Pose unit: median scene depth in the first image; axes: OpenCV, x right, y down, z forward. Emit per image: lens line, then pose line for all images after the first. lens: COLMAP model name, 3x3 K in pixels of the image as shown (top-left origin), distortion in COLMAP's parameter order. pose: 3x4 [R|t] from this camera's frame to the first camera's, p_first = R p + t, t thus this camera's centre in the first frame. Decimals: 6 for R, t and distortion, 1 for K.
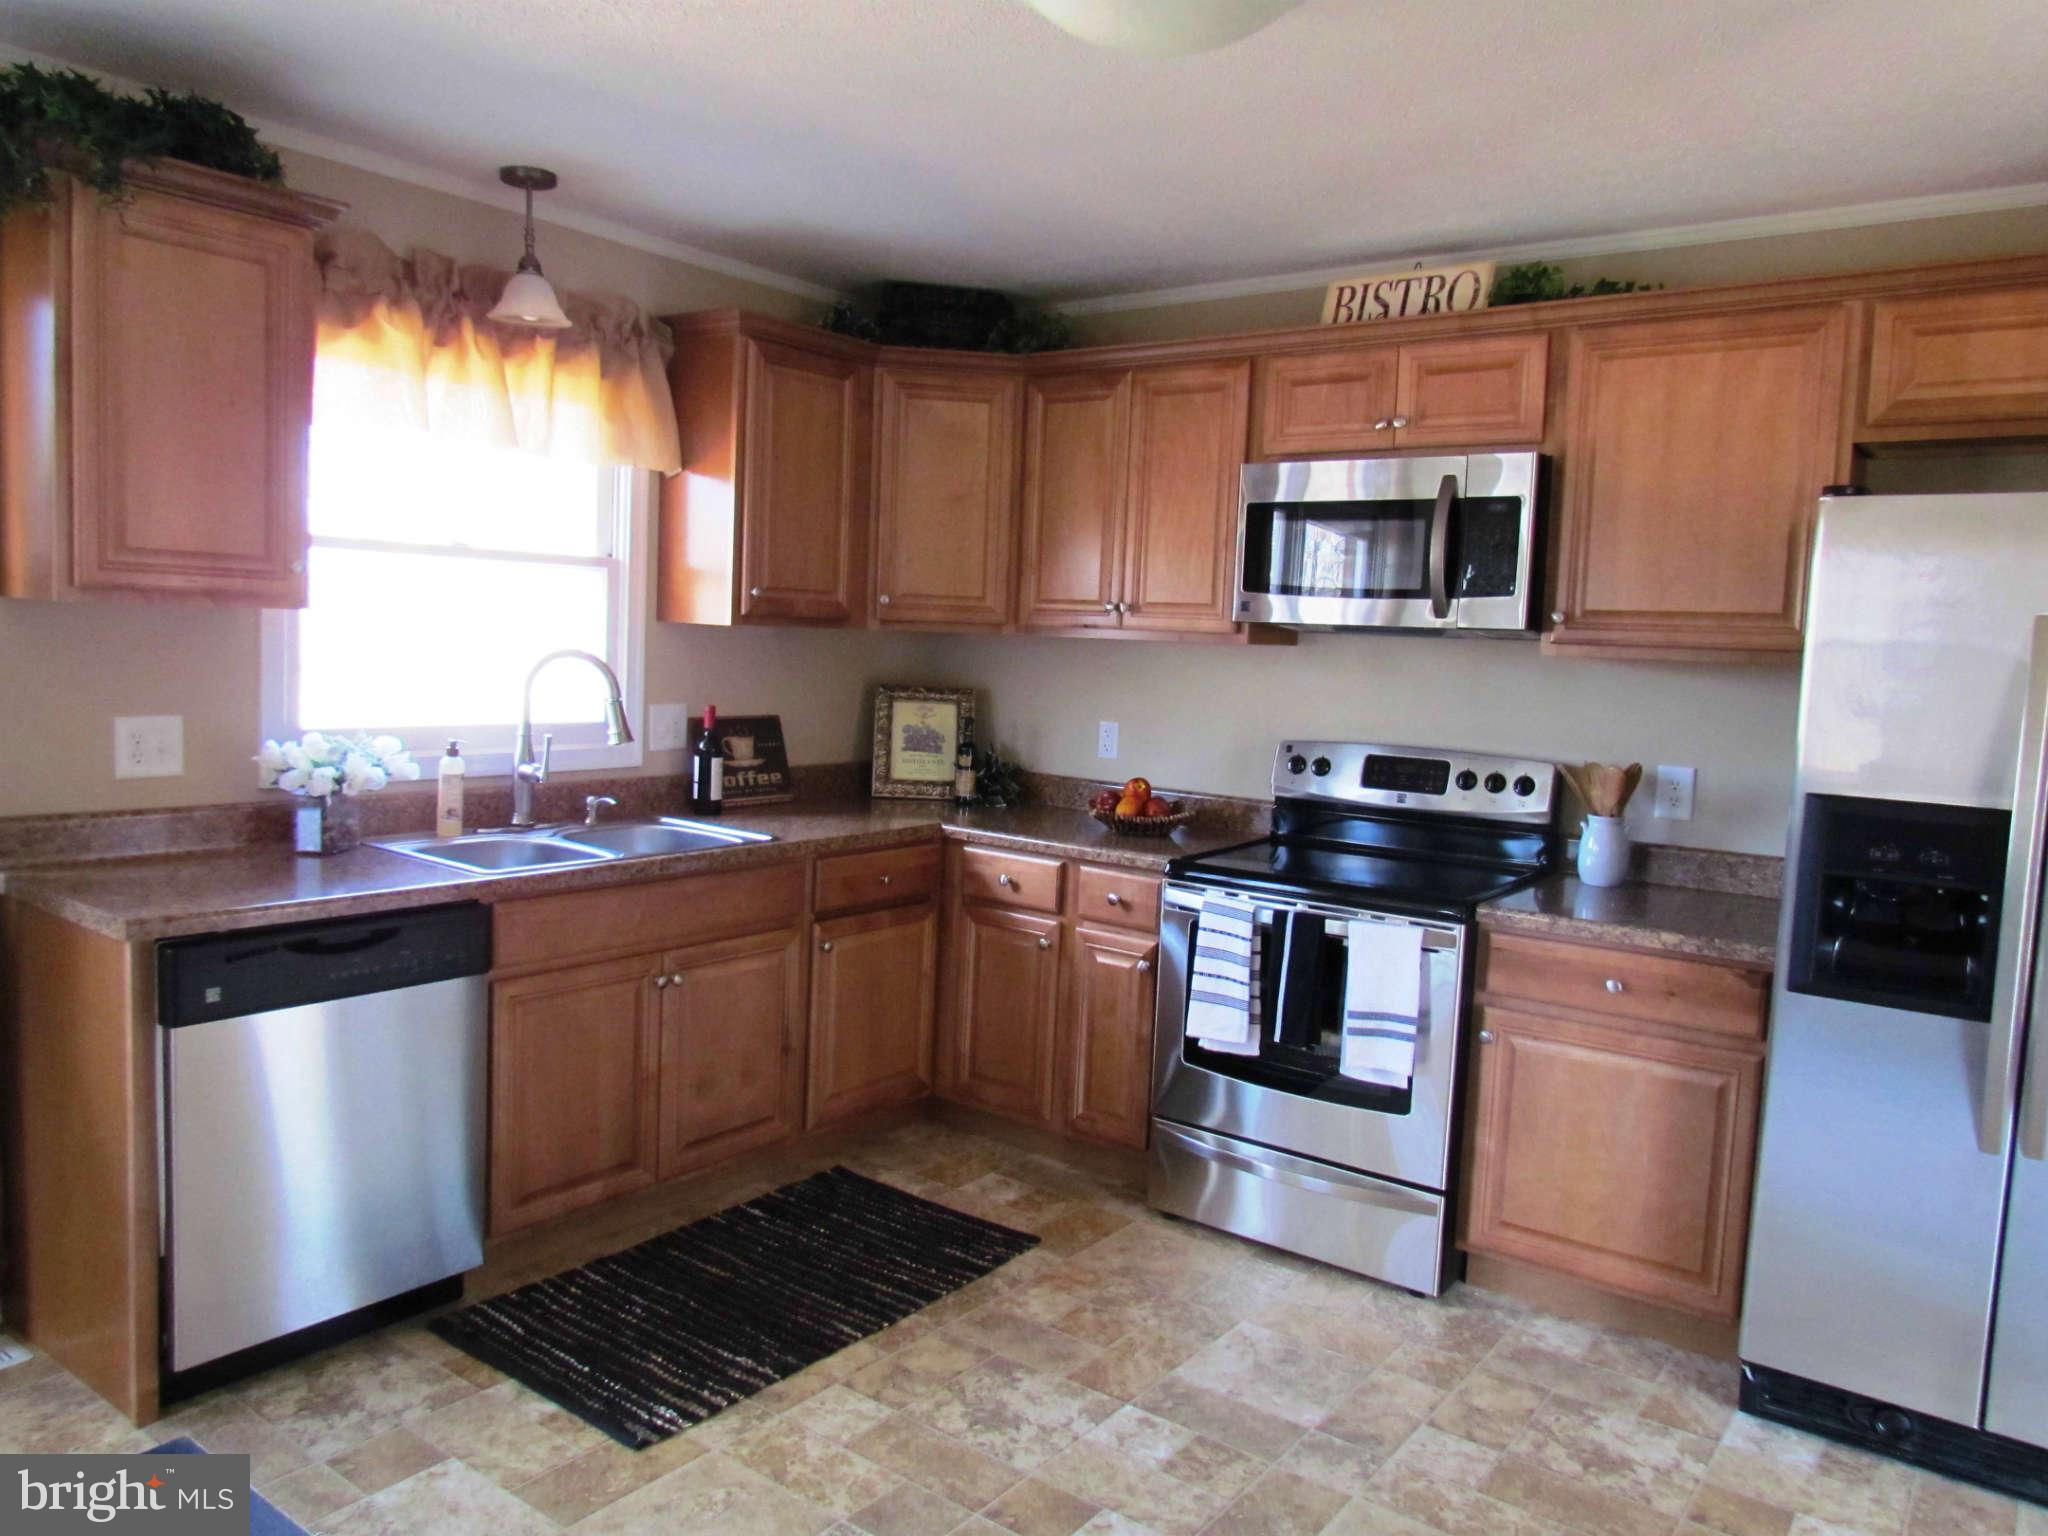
lens RADIAL K [[1466.4, 0, 1024.0], [0, 1466.4, 768.0], [0, 0, 1]] dist [-0.041422, 0.018990]
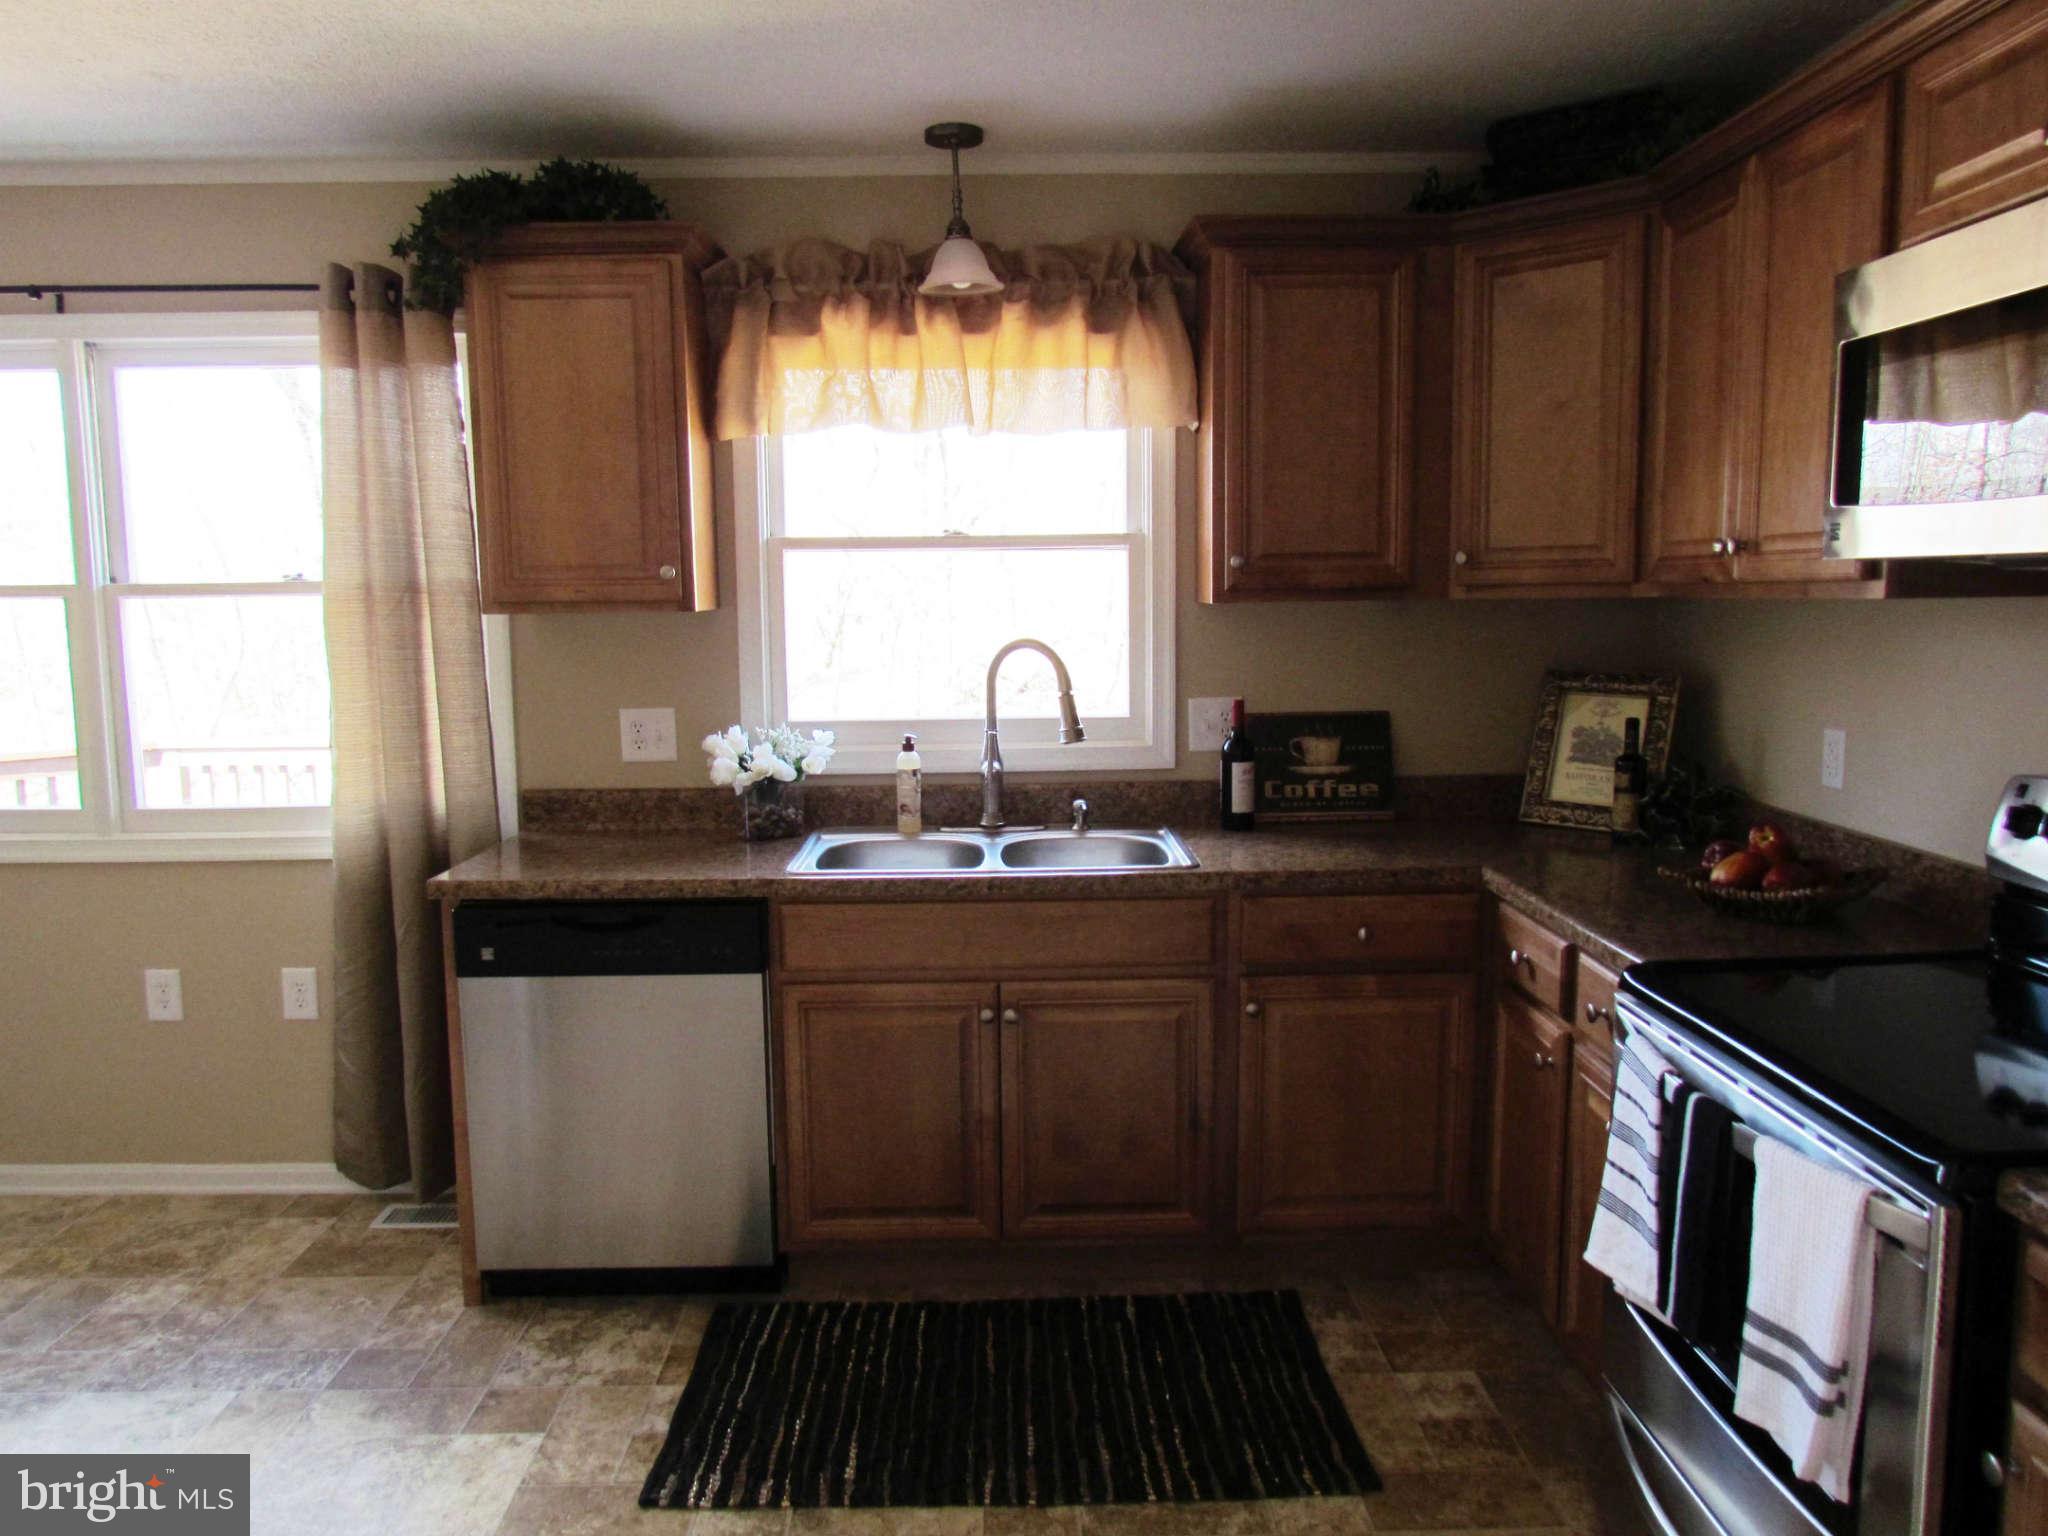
lens RADIAL K [[1466.4, 0, 1024.0], [0, 1466.4, 768.0], [0, 0, 1]] dist [-0.041422, 0.018990]
pose [[0.606625, 0.043931, -0.793773, 0.497304], [-0.033251, 0.999000, 0.029878, -0.032283], [0.794292, 0.008269, 0.607479, 0.519791]]
